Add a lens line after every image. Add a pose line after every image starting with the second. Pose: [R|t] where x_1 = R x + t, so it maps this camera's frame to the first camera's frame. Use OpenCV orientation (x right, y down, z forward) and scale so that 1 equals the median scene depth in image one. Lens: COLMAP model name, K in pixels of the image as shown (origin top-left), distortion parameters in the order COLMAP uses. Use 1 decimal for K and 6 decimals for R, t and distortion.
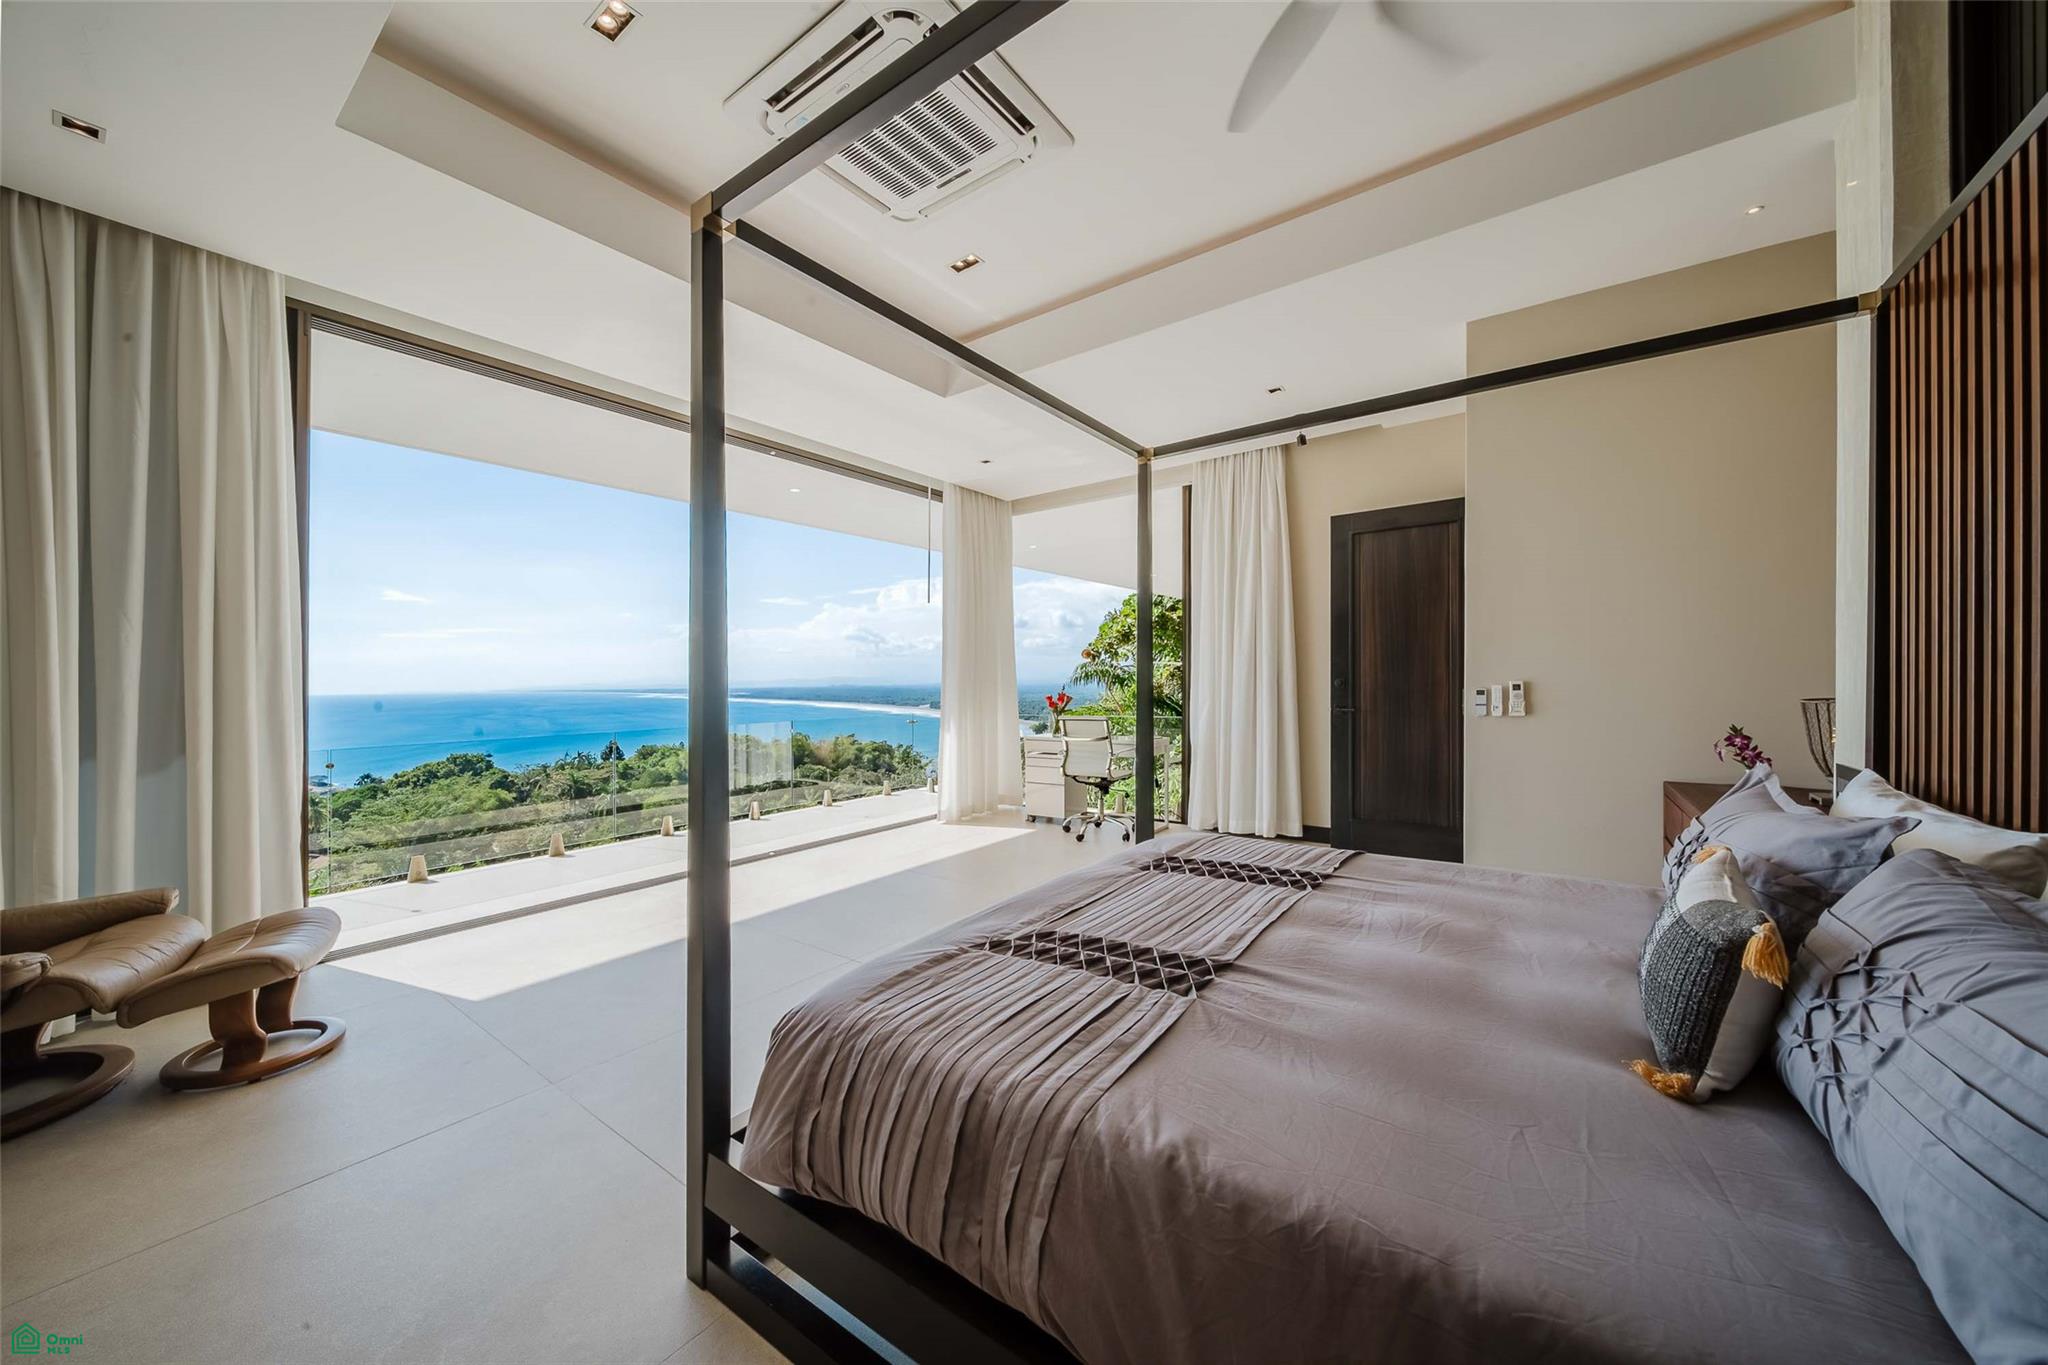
lens RADIAL K [[759.9, 0, 1037.0], [0, 759.9, 674.4], [0, 0, 1]] dist [0.002751, -0.003823]
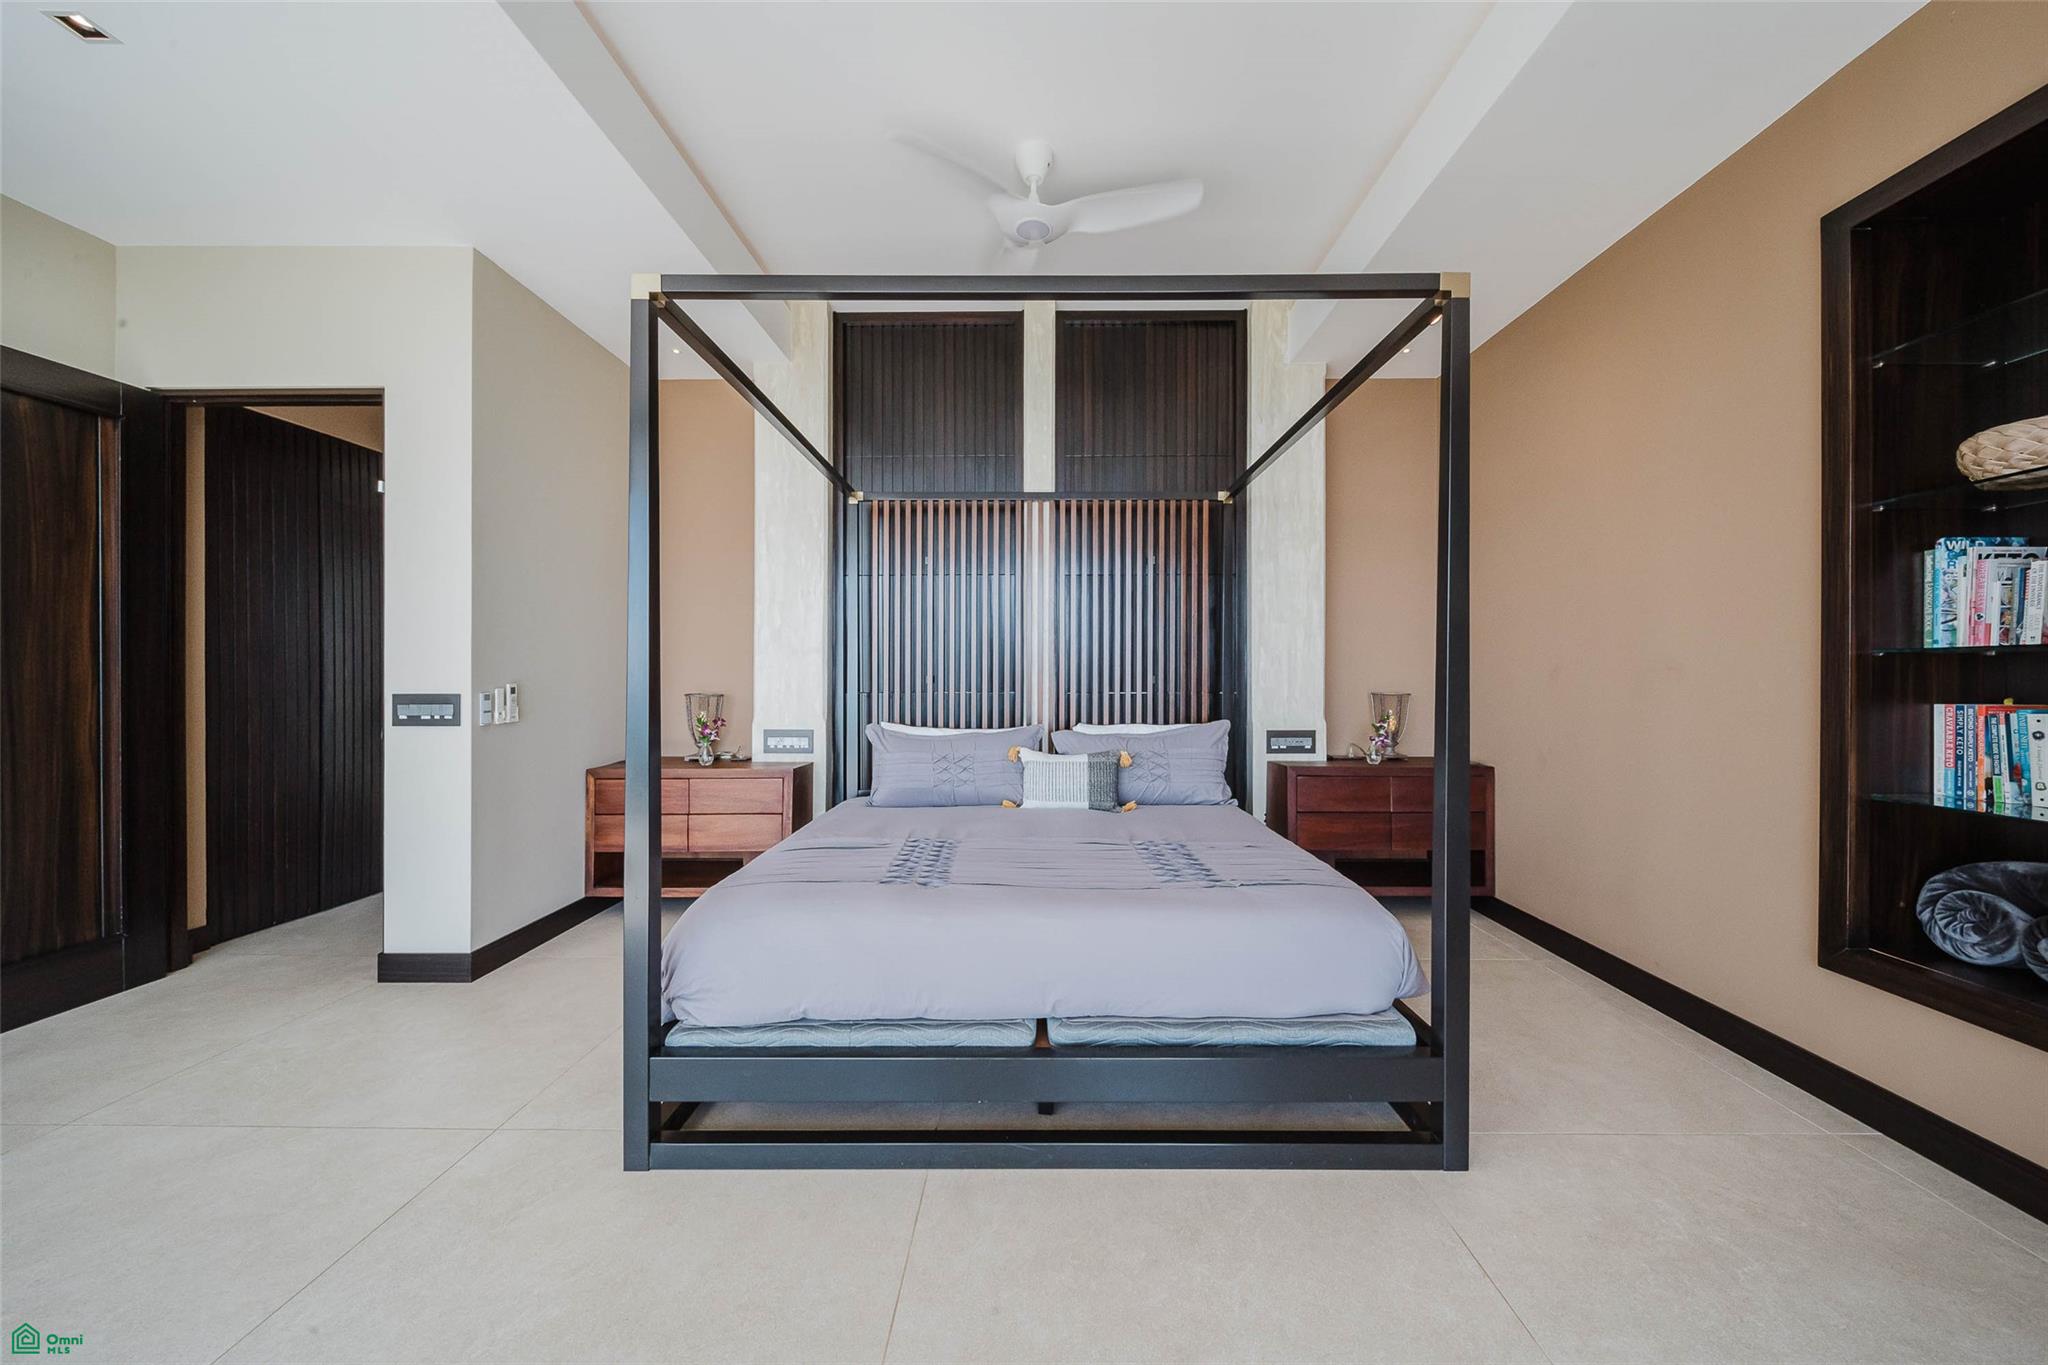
lens RADIAL K [[759.9, 0, 1037.0], [0, 759.9, 674.4], [0, 0, 1]] dist [0.002751, -0.003823]
pose [[-0.588945, 0.012672, 0.808074, -0.031659], [0.000113, 0.999878, -0.015597, 0.000780], [-0.808173, -0.009094, -0.588875, 0.069406]]
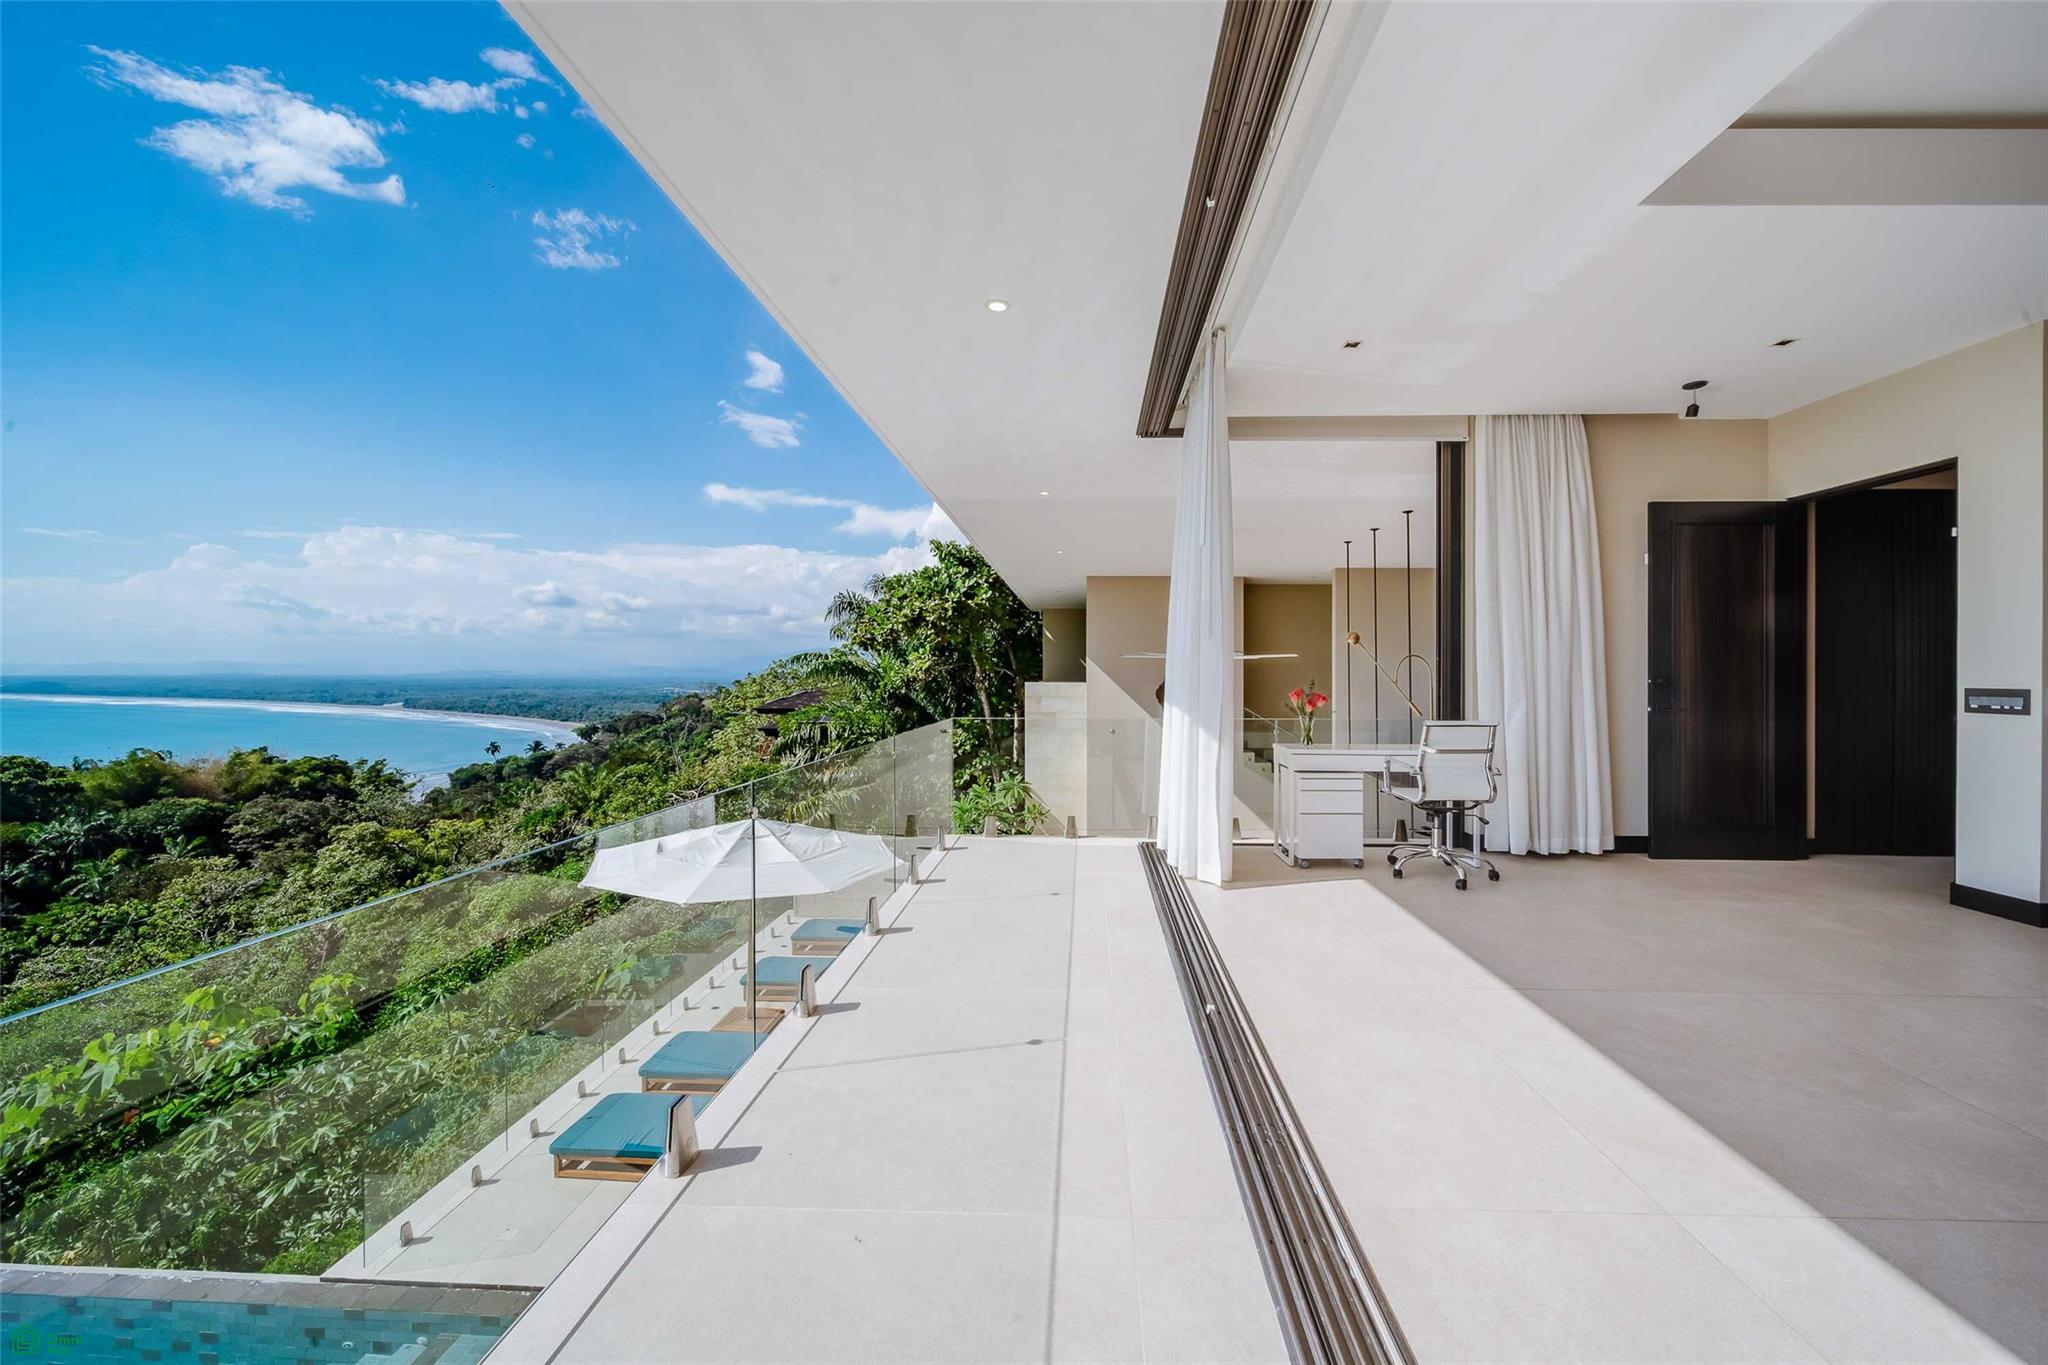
lens RADIAL K [[759.9, 0, 1037.0], [0, 759.9, 674.4], [0, 0, 1]] dist [0.002751, -0.003823]
pose [[0.817980, 0.013105, 0.575097, -0.075591], [-0.017282, 0.999849, 0.001796, 0.001488], [-0.574987, -0.011408, 0.818083, 0.066442]]
